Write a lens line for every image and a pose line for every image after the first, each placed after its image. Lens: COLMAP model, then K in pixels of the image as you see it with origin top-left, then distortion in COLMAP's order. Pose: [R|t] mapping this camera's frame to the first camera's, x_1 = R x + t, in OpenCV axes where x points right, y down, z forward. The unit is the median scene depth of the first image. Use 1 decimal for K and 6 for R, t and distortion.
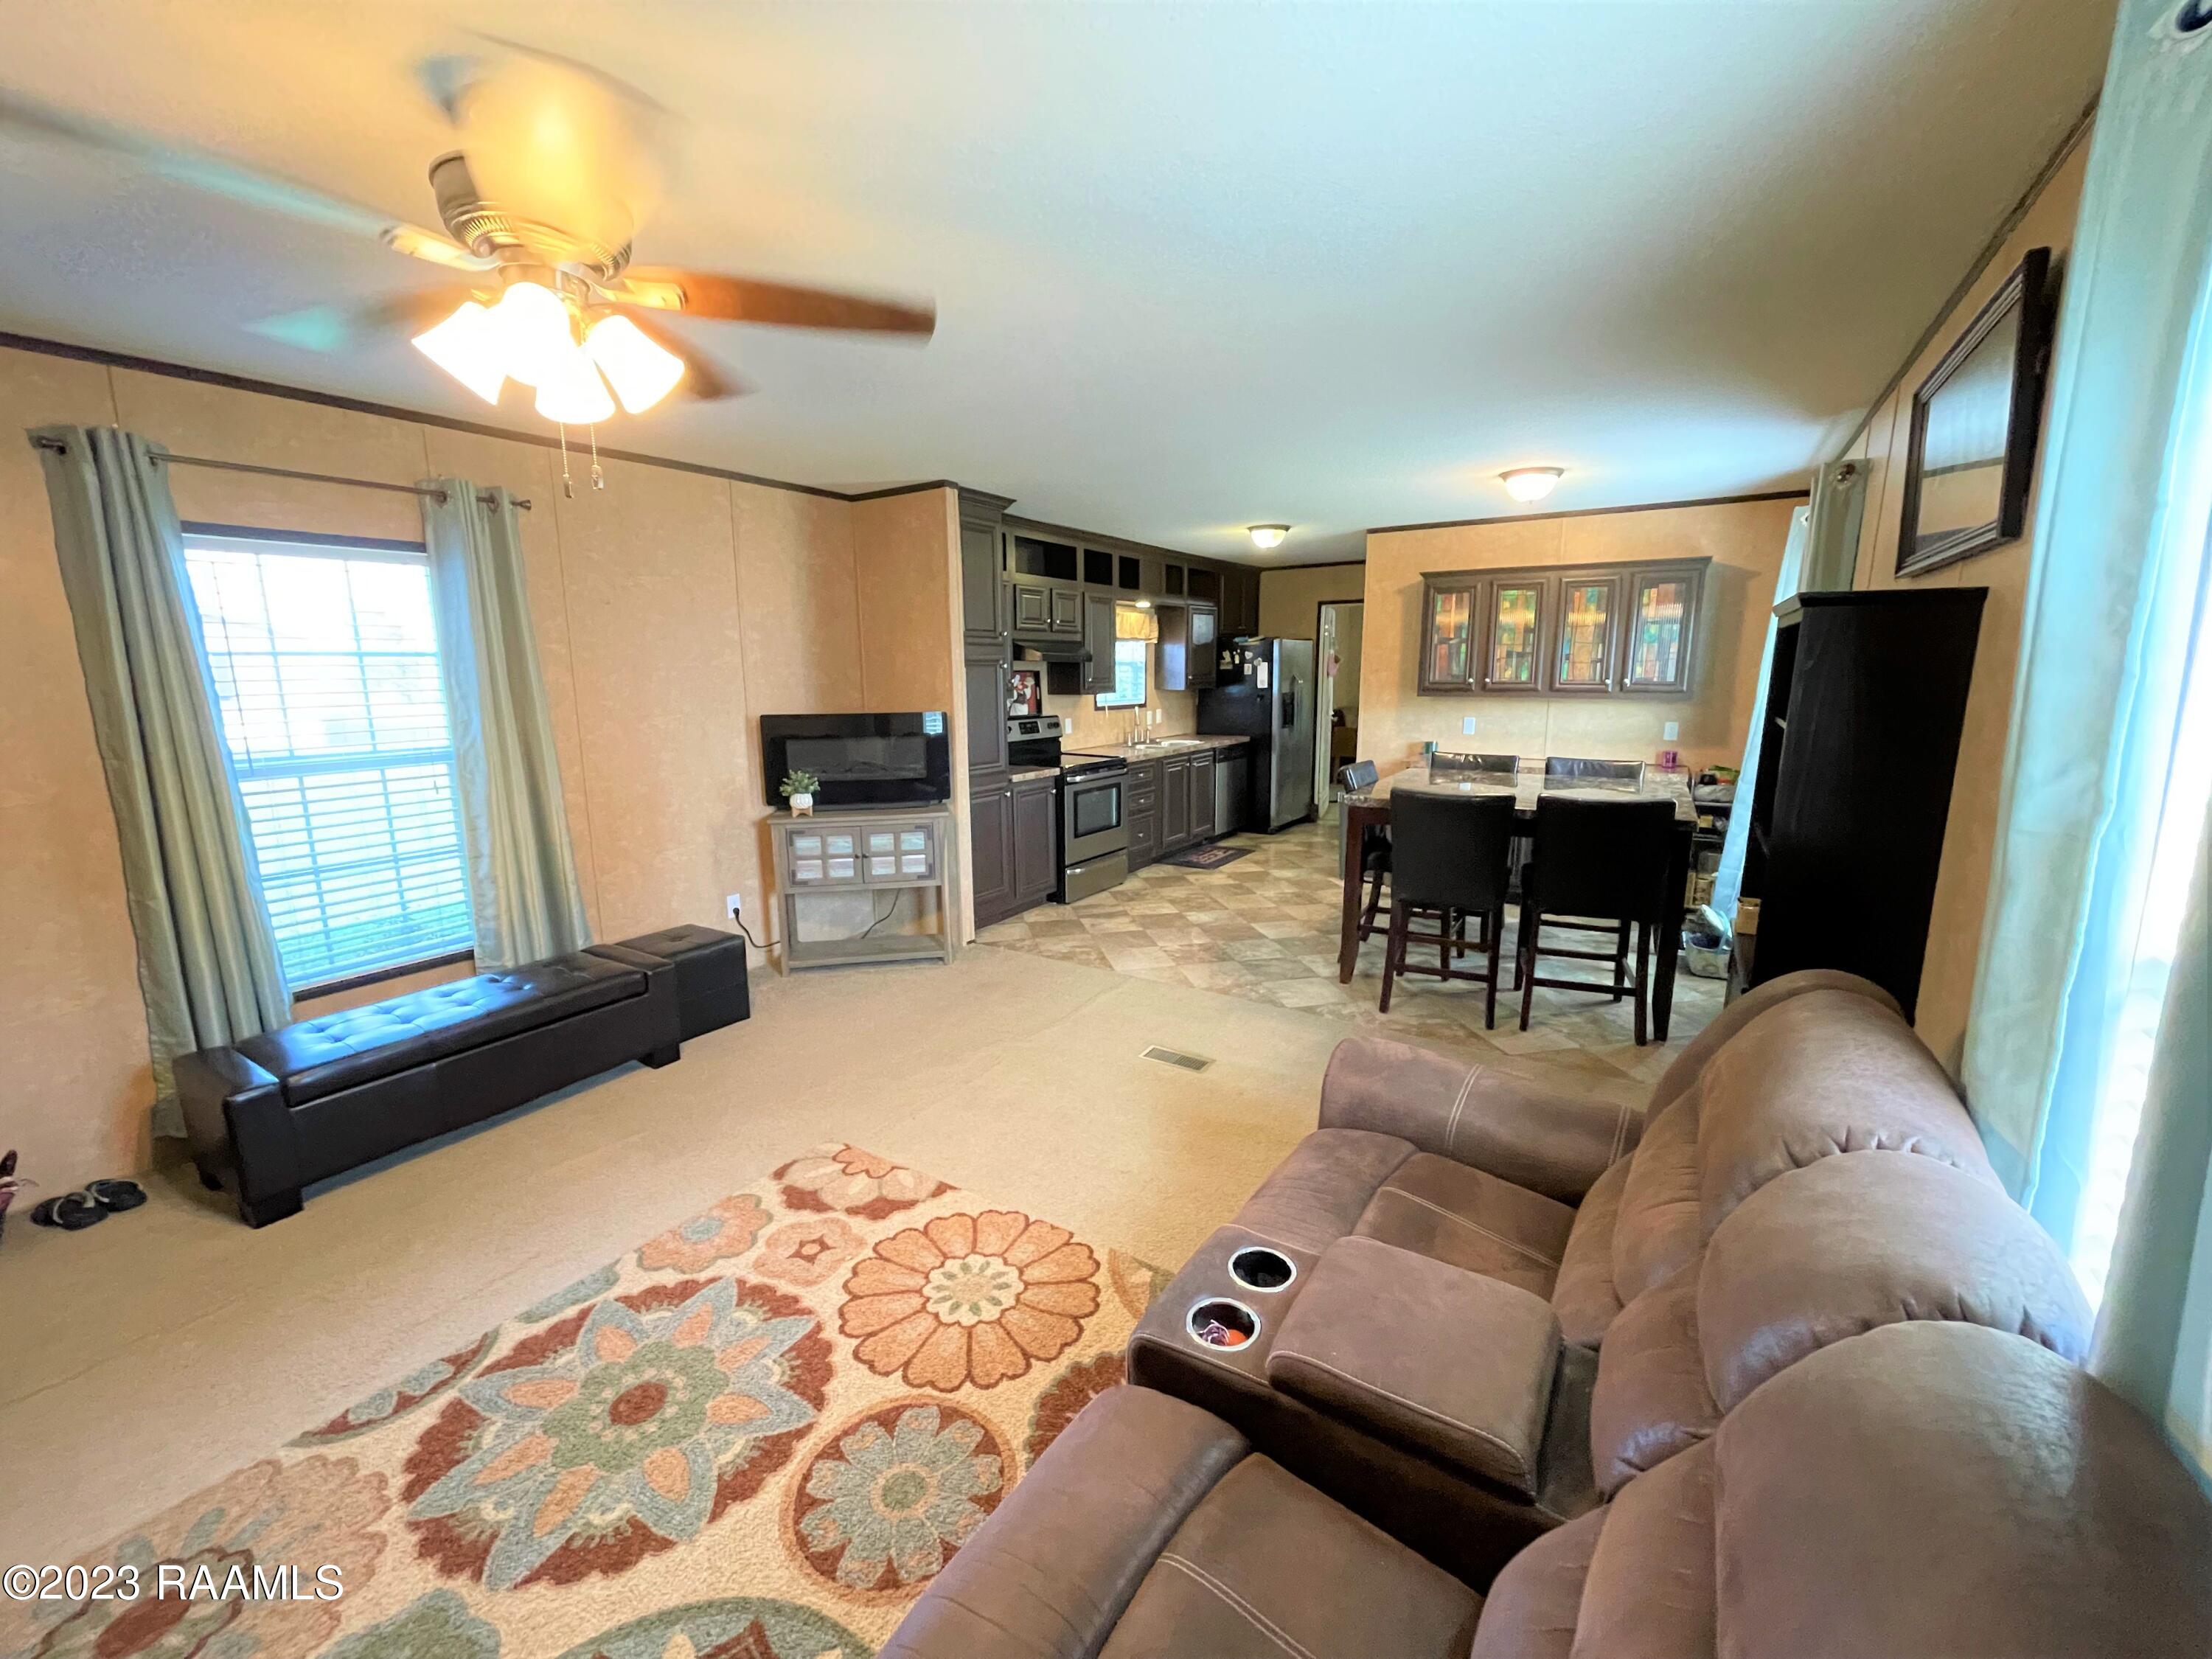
lens RADIAL K [[895.2, 0, 1094.0], [0, 895.2, 828.7], [0, 0, 1]] dist [0.000910, -0.001335]
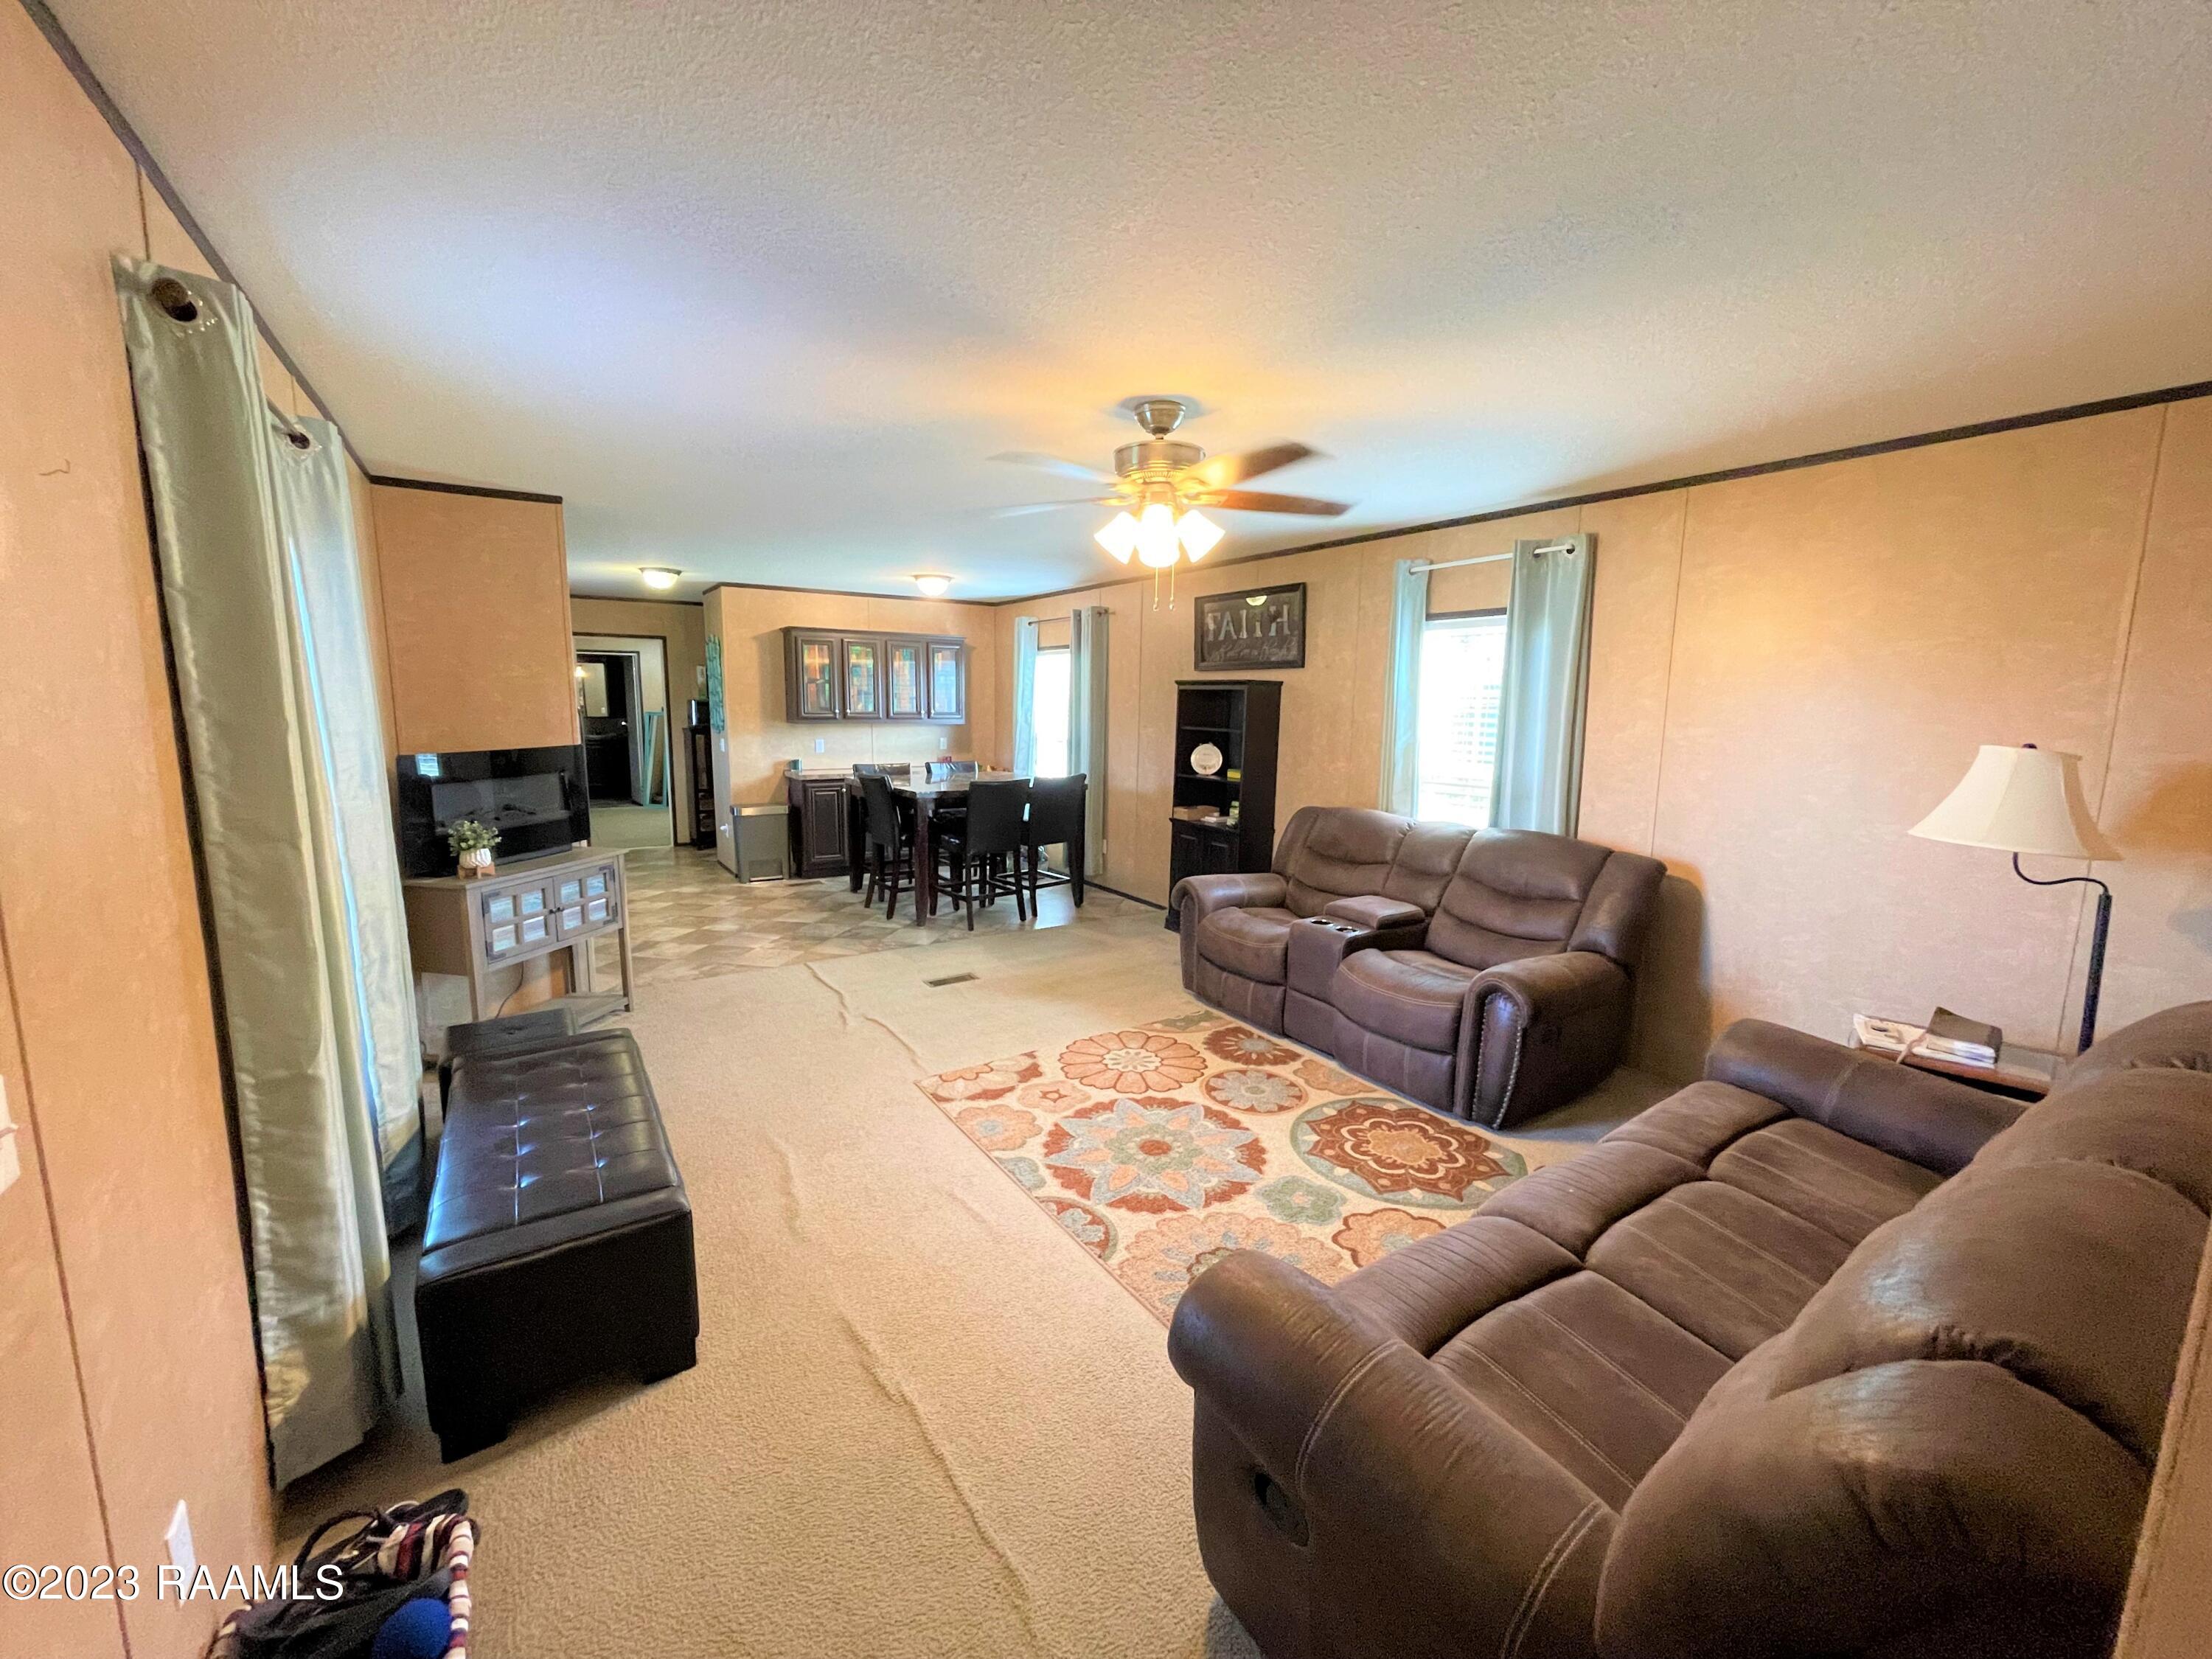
lens RADIAL K [[895.2, 0, 1108.6], [0, 895.2, 820.5], [0, 0, 1]] dist [0.000910, -0.001335]
pose [[0.392918, -0.111486, 0.912790, -0.647353], [0.150474, 0.987039, 0.055782, -0.018393], [-0.907179, 0.115433, 0.404601, 0.111607]]
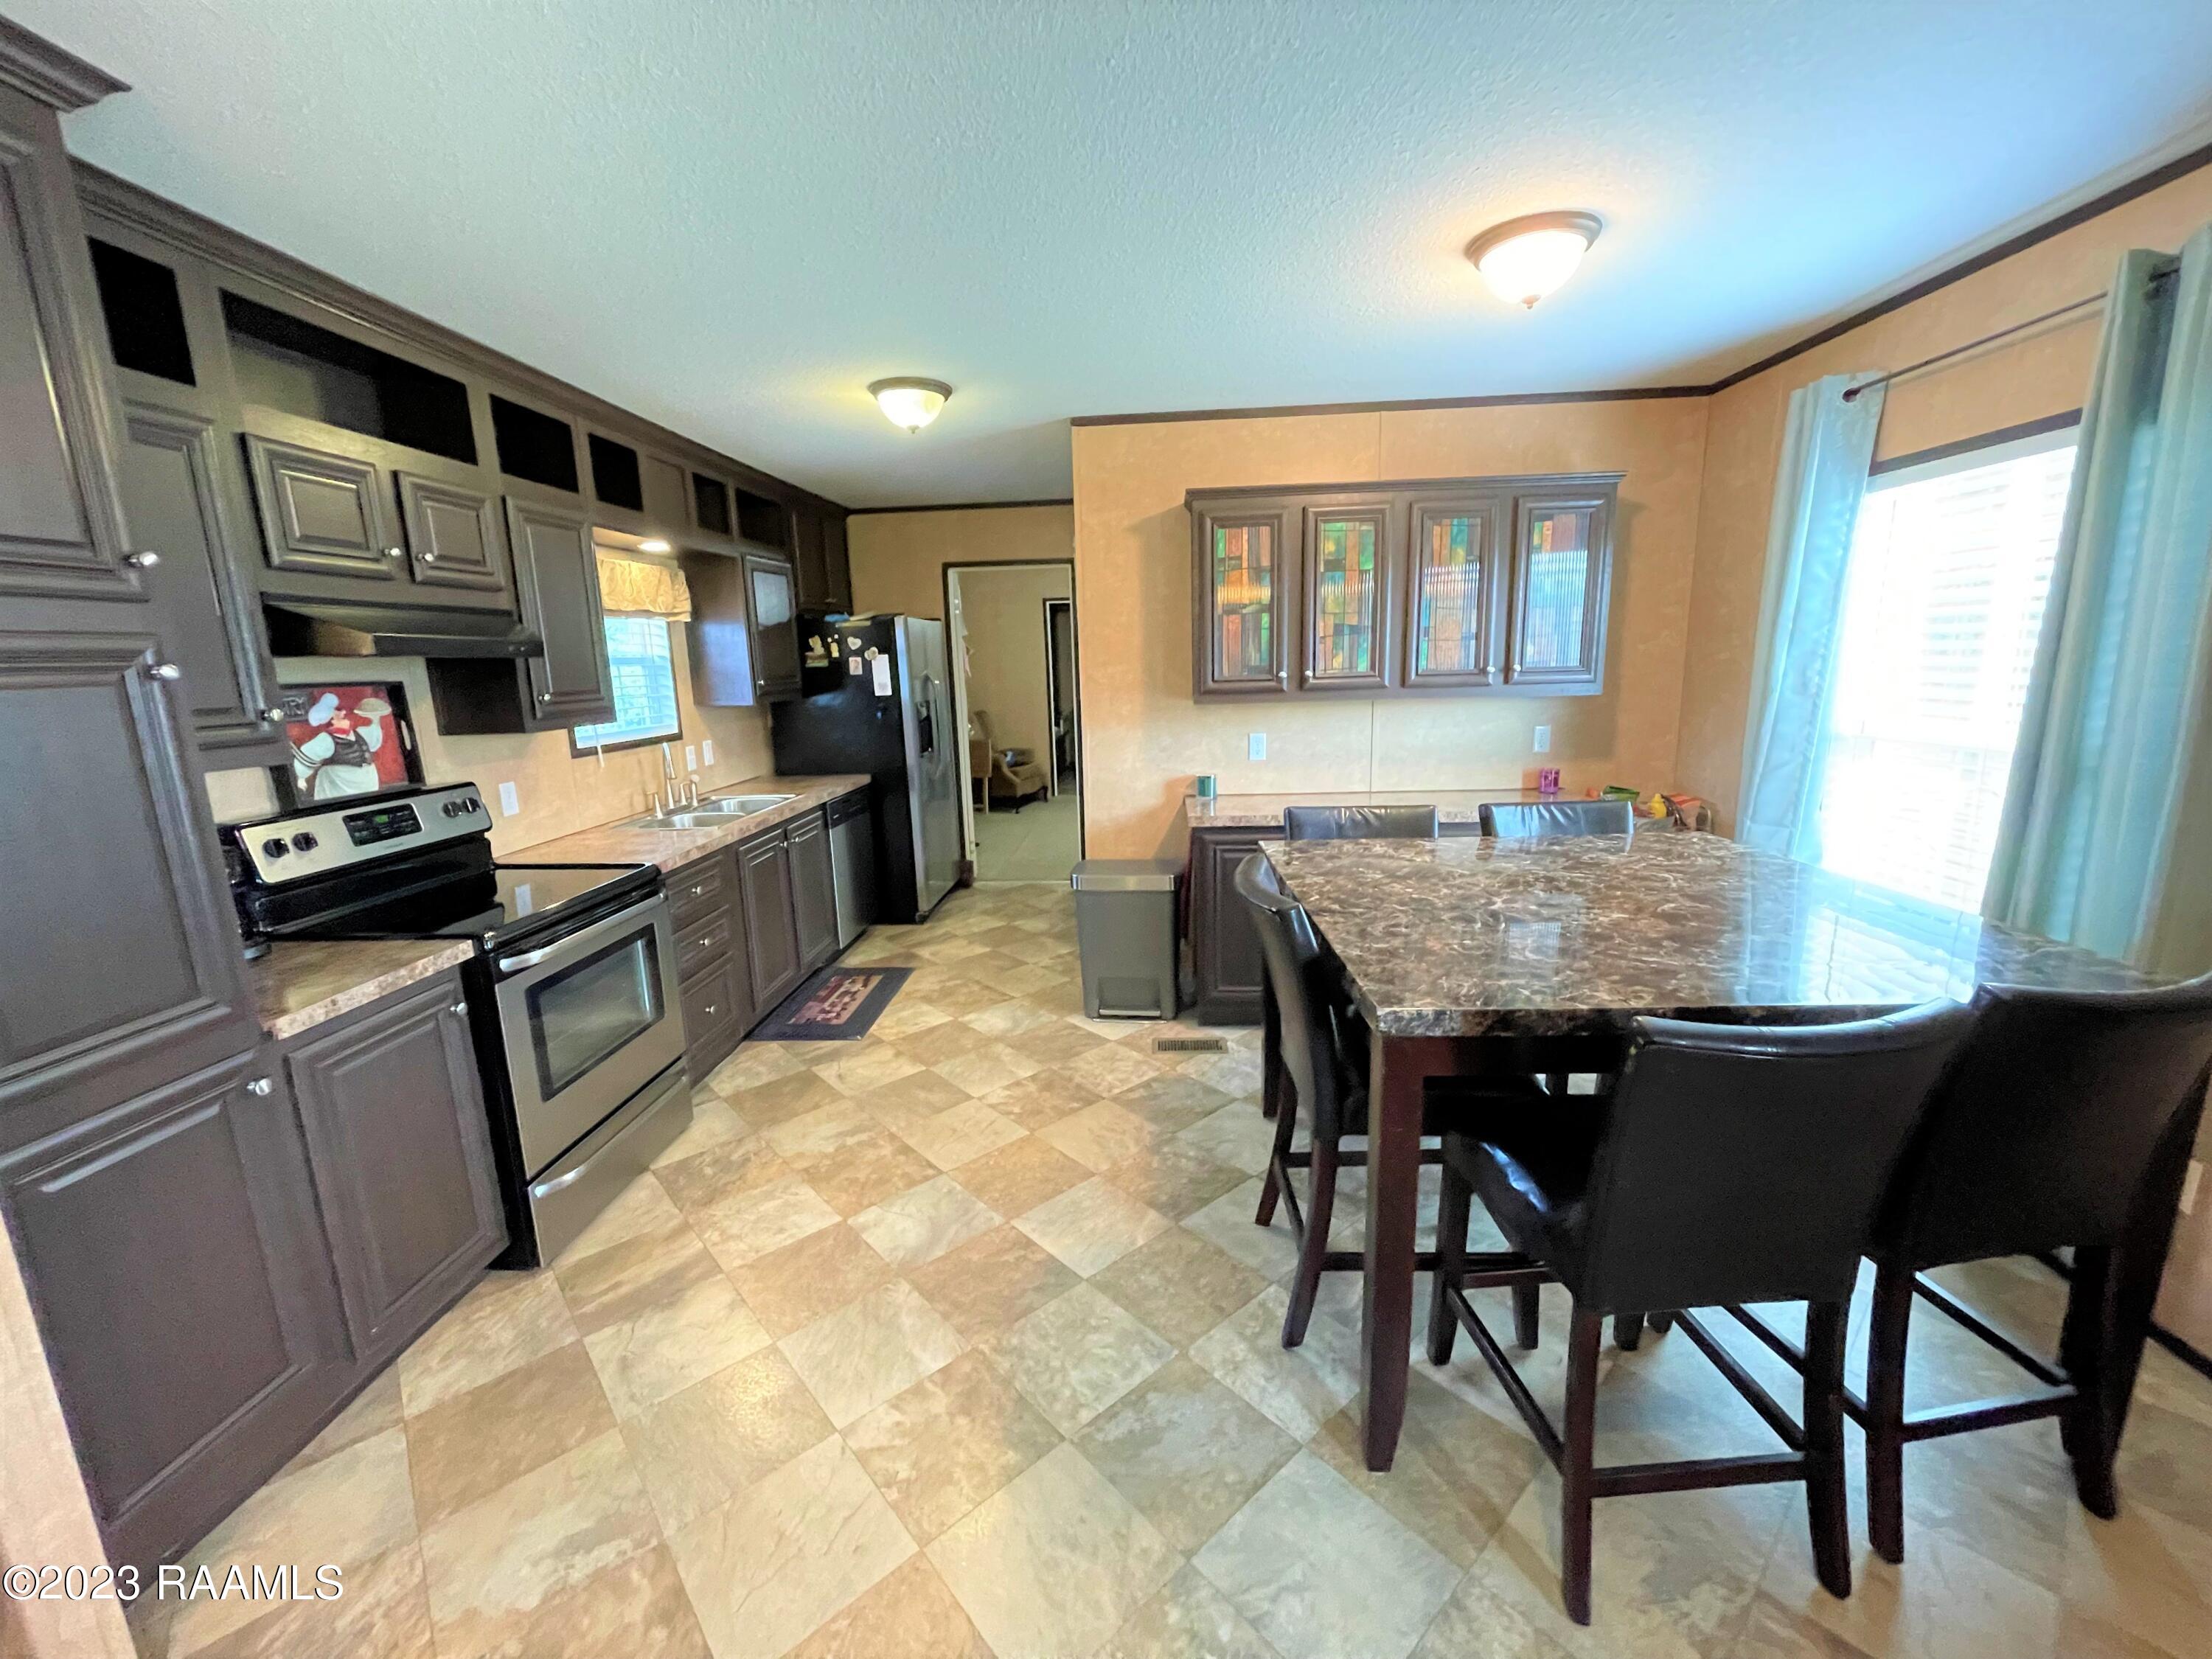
lens RADIAL K [[895.2, 0, 1099.8], [0, 895.2, 823.6], [0, 0, 1]] dist [0.000910, -0.001335]
pose [[0.869953, -0.110400, 0.480618, 0.015260], [0.110933, 0.993450, 0.027401, -0.095395], [-0.480495, 0.029479, 0.876502, 0.531655]]
